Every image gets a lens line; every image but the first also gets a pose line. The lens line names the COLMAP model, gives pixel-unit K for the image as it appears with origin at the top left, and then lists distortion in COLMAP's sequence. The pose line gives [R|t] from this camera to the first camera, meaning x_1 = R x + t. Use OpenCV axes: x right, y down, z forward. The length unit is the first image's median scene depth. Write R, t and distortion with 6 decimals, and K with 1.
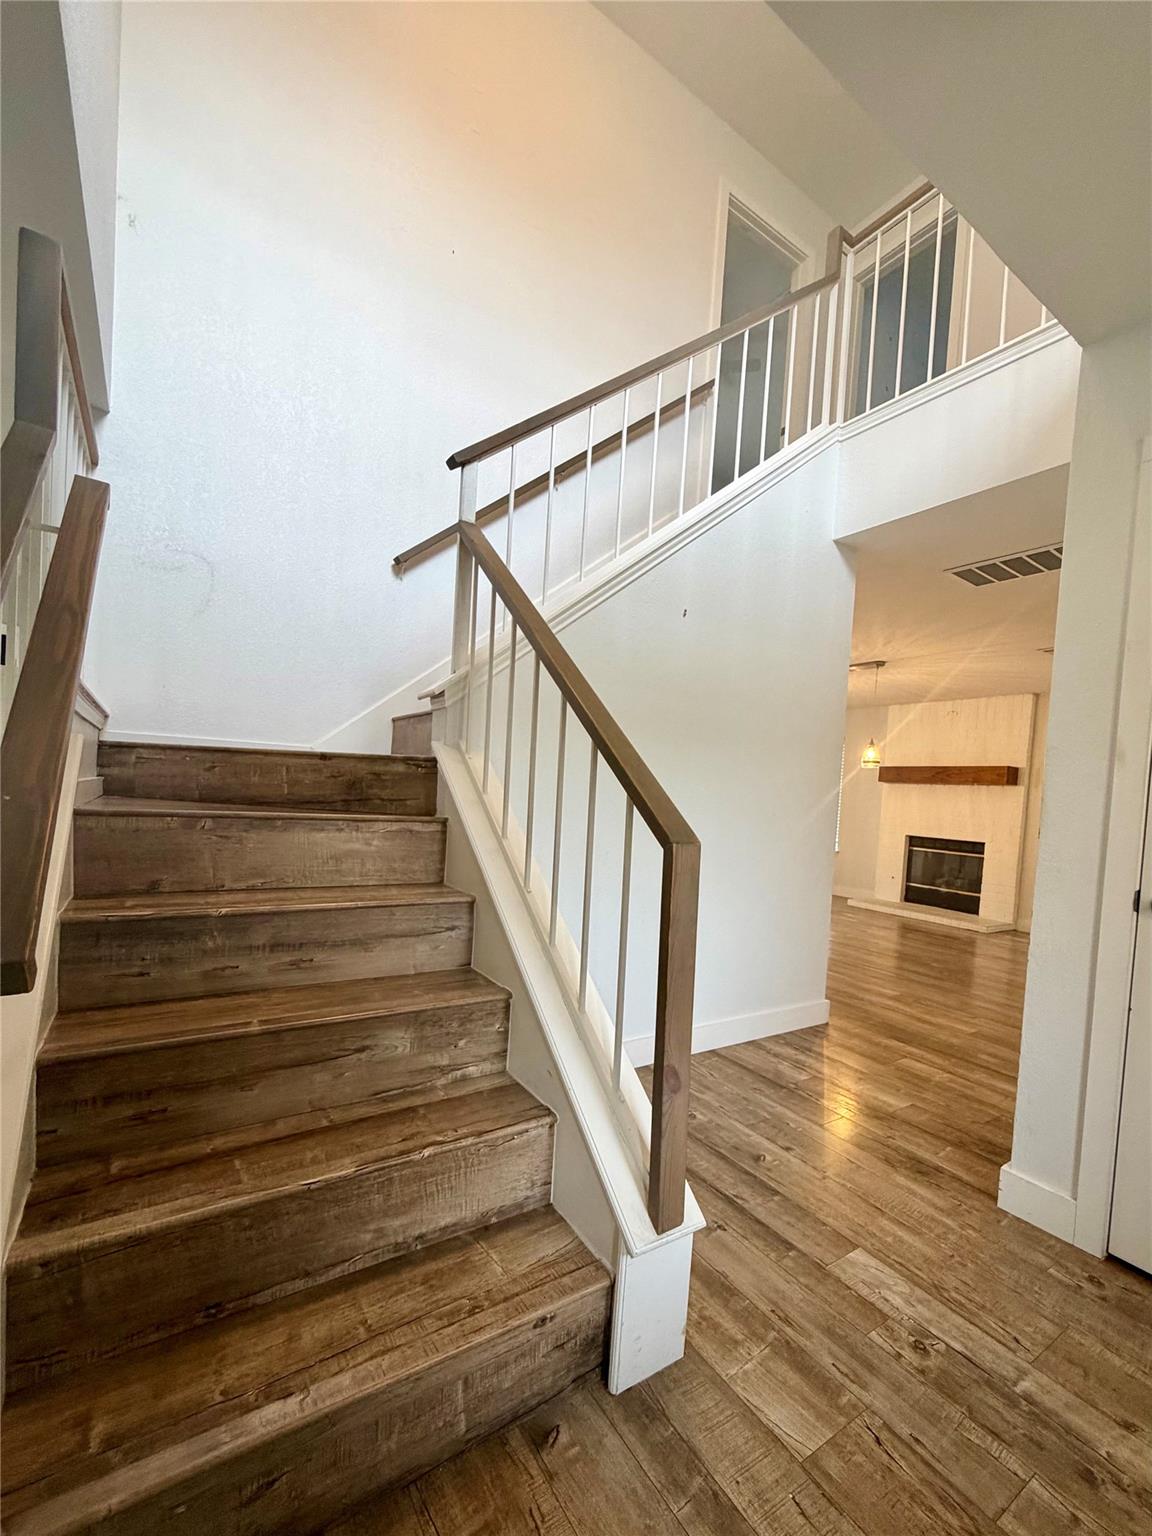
lens RADIAL K [[647.3, 0, 615.6], [0, 647.3, 819.6], [0, 0, 1]] dist [-0.000752, -0.000462]
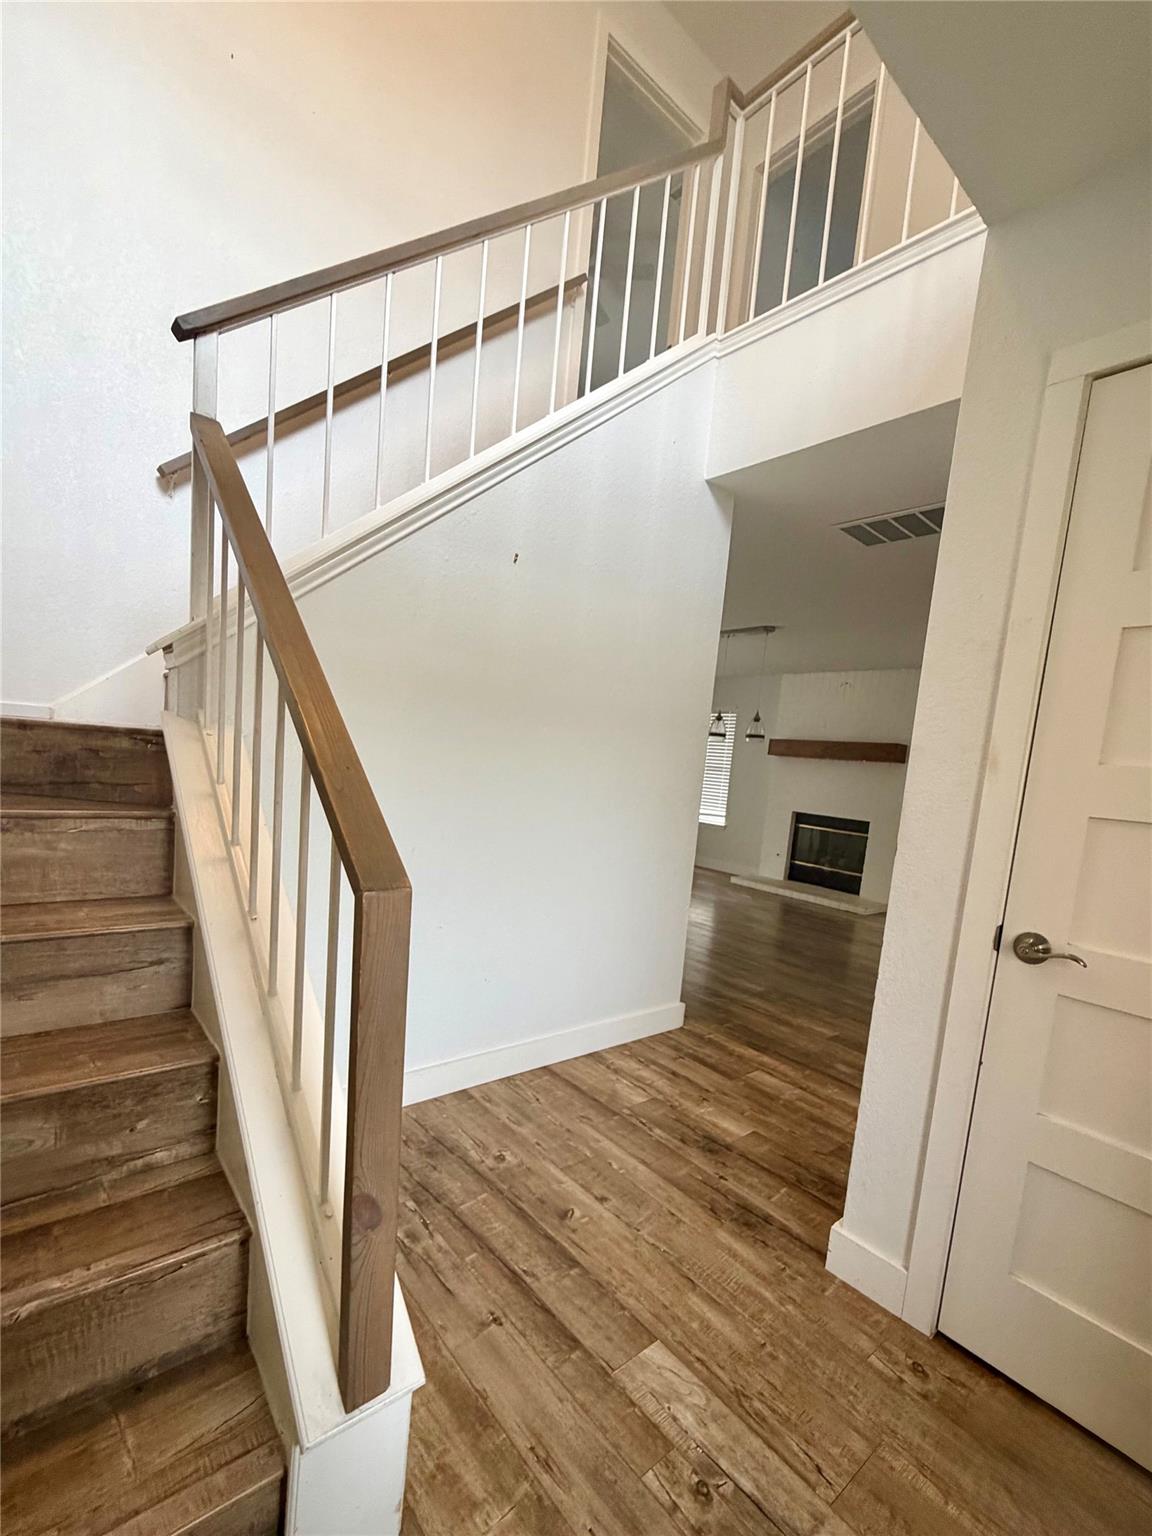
lens RADIAL K [[662.4, 0, 573.5], [0, 662.4, 838.1], [0, 0, 1]] dist [0.001044, -0.001581]
pose [[0.996174, 0.015097, 0.086082, 0.148422], [-0.022417, 0.996154, 0.084709, -0.049778], [-0.084472, -0.086315, 0.992680, 0.168338]]
